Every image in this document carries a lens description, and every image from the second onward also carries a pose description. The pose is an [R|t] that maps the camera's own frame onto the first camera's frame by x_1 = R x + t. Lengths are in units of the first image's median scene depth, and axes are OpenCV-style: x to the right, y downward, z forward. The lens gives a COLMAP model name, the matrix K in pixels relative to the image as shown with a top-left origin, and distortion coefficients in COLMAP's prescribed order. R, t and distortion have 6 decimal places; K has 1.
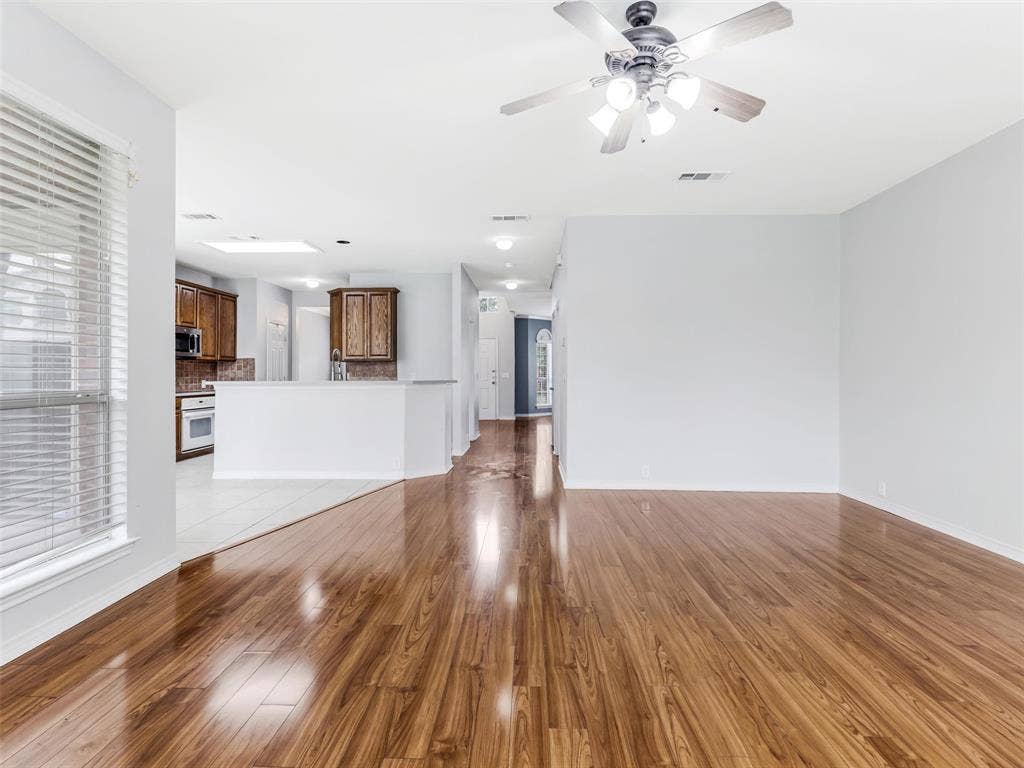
lens RADIAL K [[528.0, 0, 510.4], [0, 528.0, 377.6], [0, 0, 1]] dist [-0.001335, 0.001645]
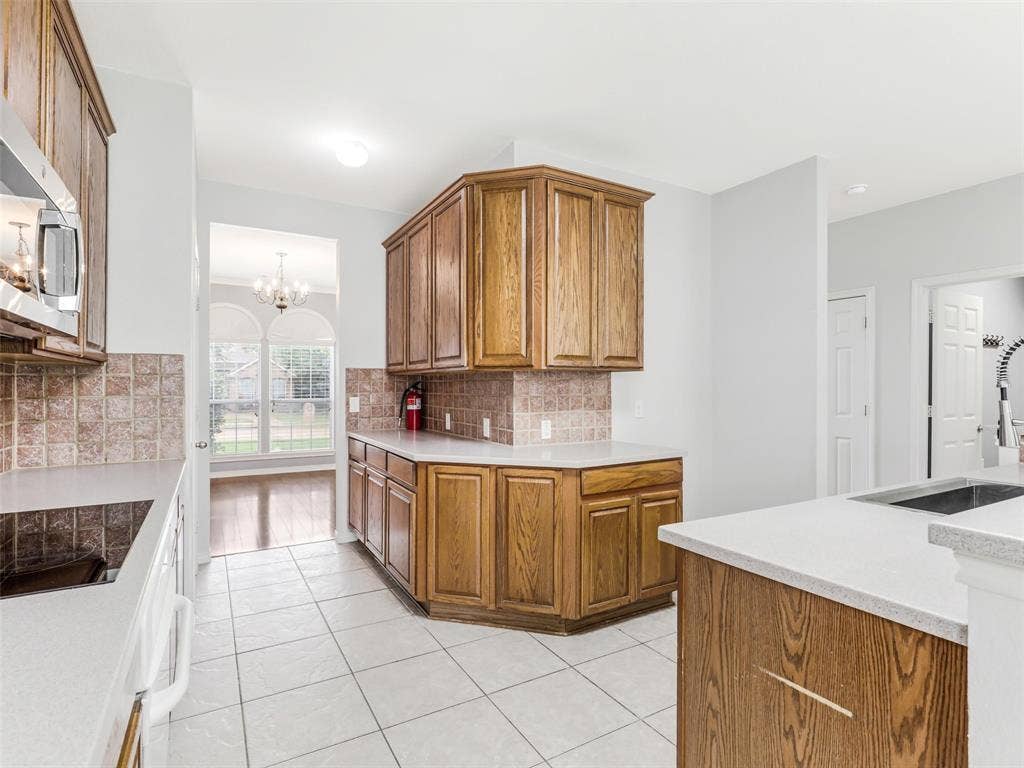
lens RADIAL K [[528.0, 0, 511.8], [0, 528.0, 386.0], [0, 0, 1]] dist [-0.001335, 0.001645]
pose [[0.851859, 0.001216, 0.523770, -0.556935], [0.000176, 0.999997, -0.002608, -0.021685], [-0.523772, 0.002313, 0.851856, 0.751403]]
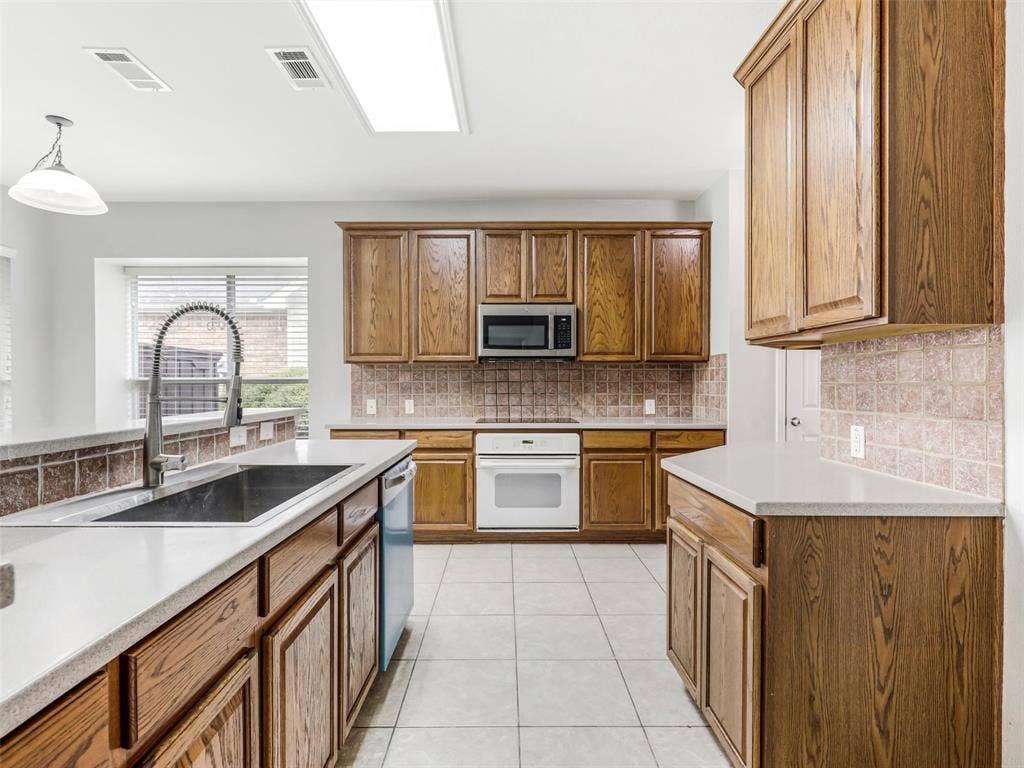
lens RADIAL K [[528.0, 0, 502.8], [0, 528.0, 381.3], [0, 0, 1]] dist [-0.001335, 0.001645]
pose [[0.014156, 0.002558, -0.999897, -0.056339], [-0.005125, 0.999984, 0.002486, -0.015510], [0.999887, 0.005090, 0.014169, 0.929138]]
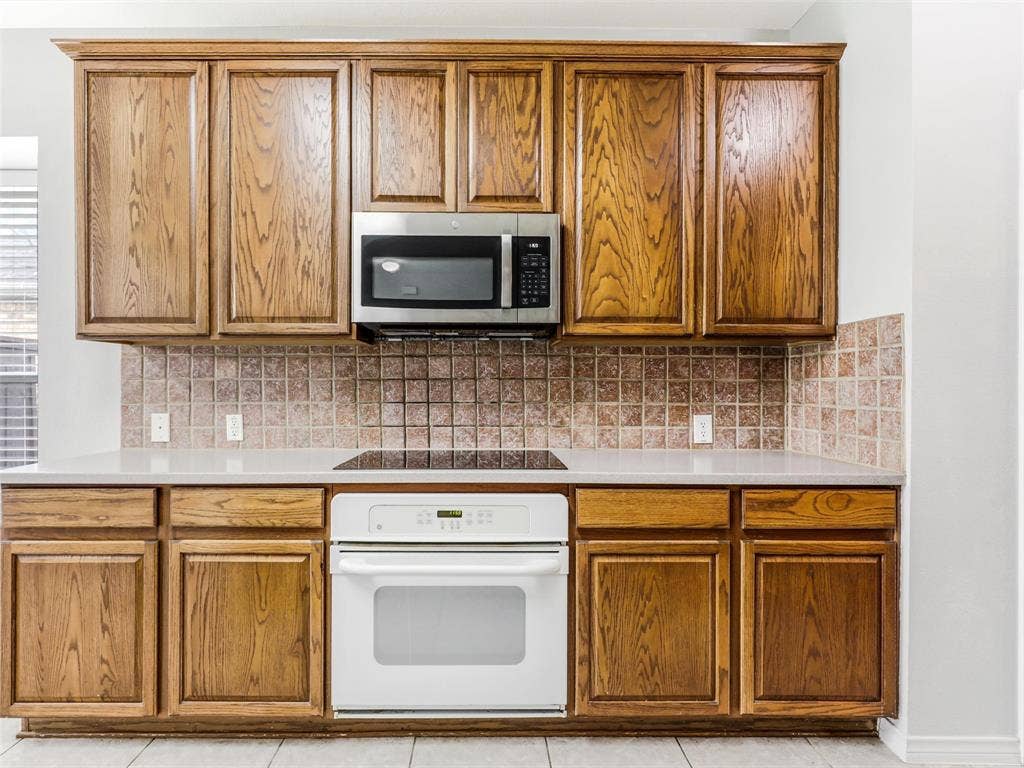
lens RADIAL K [[528.0, 0, 491.4], [0, 528.0, 382.4], [0, 0, 1]] dist [-0.001335, 0.001645]
pose [[0.029960, -0.008373, -0.999516, -0.341336], [-0.007763, 0.999933, -0.008609, -0.009543], [0.999521, 0.008017, 0.029893, 0.971093]]
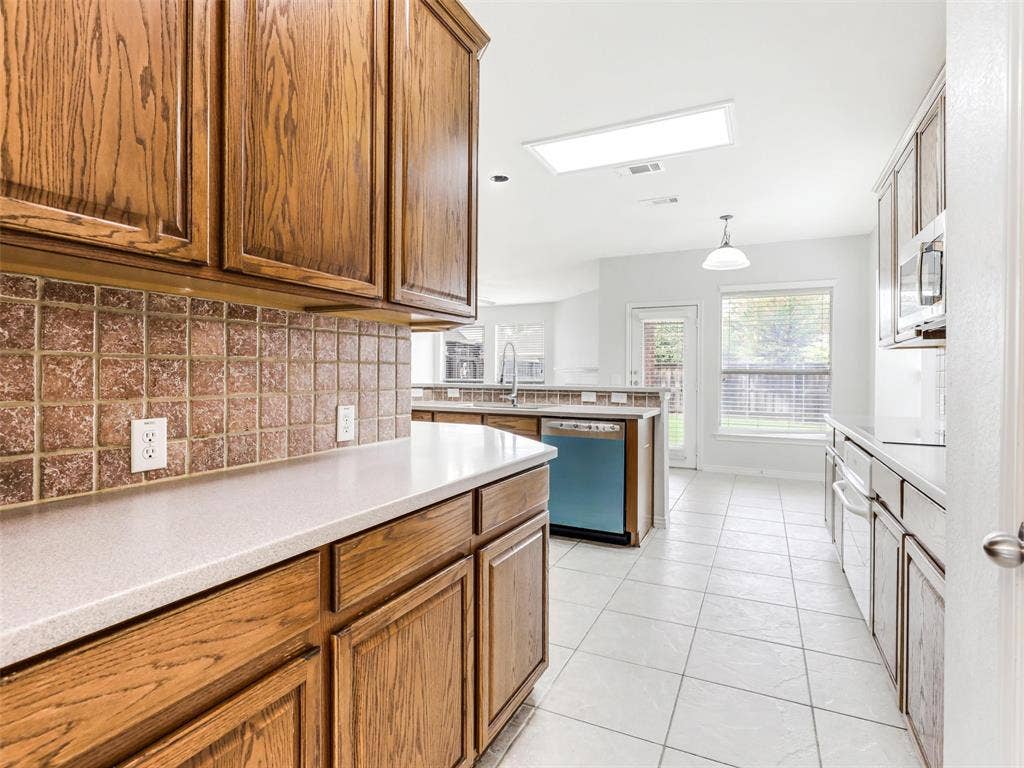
lens RADIAL K [[528.0, 0, 509.3], [0, 528.0, 378.9], [0, 0, 1]] dist [-0.001335, 0.001645]
pose [[-0.915154, -0.008668, 0.403011, -0.506854], [-0.003077, 0.999890, 0.014519, -0.011565], [-0.403092, 0.012047, -0.915080, 1.358150]]
